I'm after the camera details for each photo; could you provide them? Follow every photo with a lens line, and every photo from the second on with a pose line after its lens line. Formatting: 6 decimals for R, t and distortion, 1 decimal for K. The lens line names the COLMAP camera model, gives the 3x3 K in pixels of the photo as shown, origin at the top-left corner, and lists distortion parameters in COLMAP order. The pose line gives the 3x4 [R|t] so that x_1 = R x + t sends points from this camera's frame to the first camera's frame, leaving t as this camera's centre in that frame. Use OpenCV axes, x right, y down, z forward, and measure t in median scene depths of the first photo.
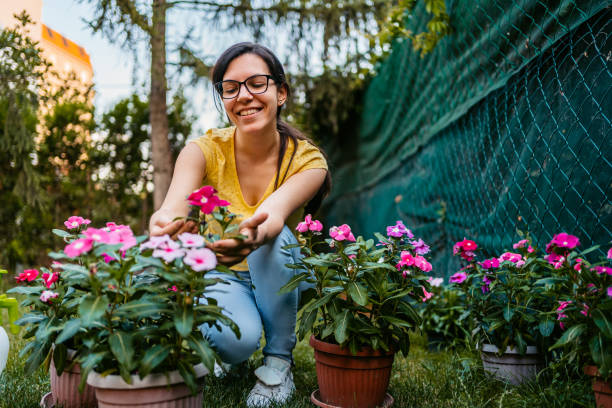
lens RADIAL K [[633.1, 0, 301.7], [0, 633.1, 203.4], [0, 0, 1]] dist [0.004865, 0.000000]
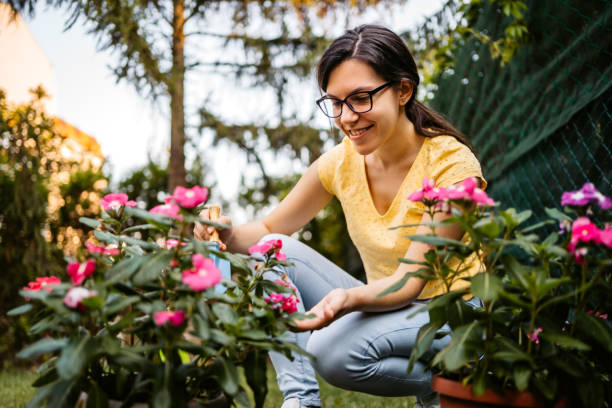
lens RADIAL K [[633.1, 0, 298.1], [0, 633.1, 192.7], [0, 0, 1]] dist [0.004865, 0.000000]
pose [[0.999514, -0.027056, -0.015488, -0.077469], [0.024513, 0.989018, -0.145751, 0.056677], [0.019261, 0.145301, 0.989200, 0.168482]]
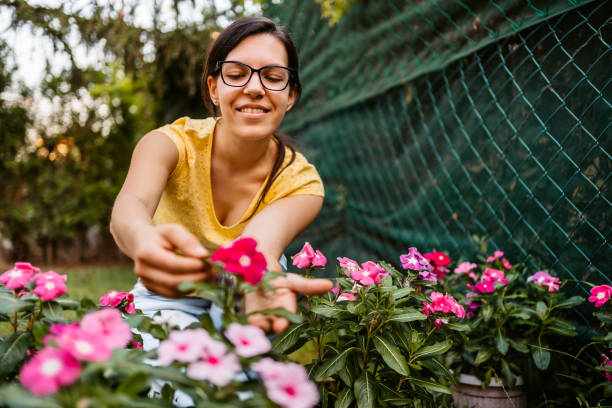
lens RADIAL K [[633.1, 0, 305.8], [0, 633.1, 203.7], [0, 0, 1]] dist [0.004865, 0.000000]
pose [[0.957690, 0.003777, 0.287778, -0.098272], [-0.022921, 0.997739, 0.063183, -0.036274], [-0.286889, -0.067106, 0.955611, 0.141867]]
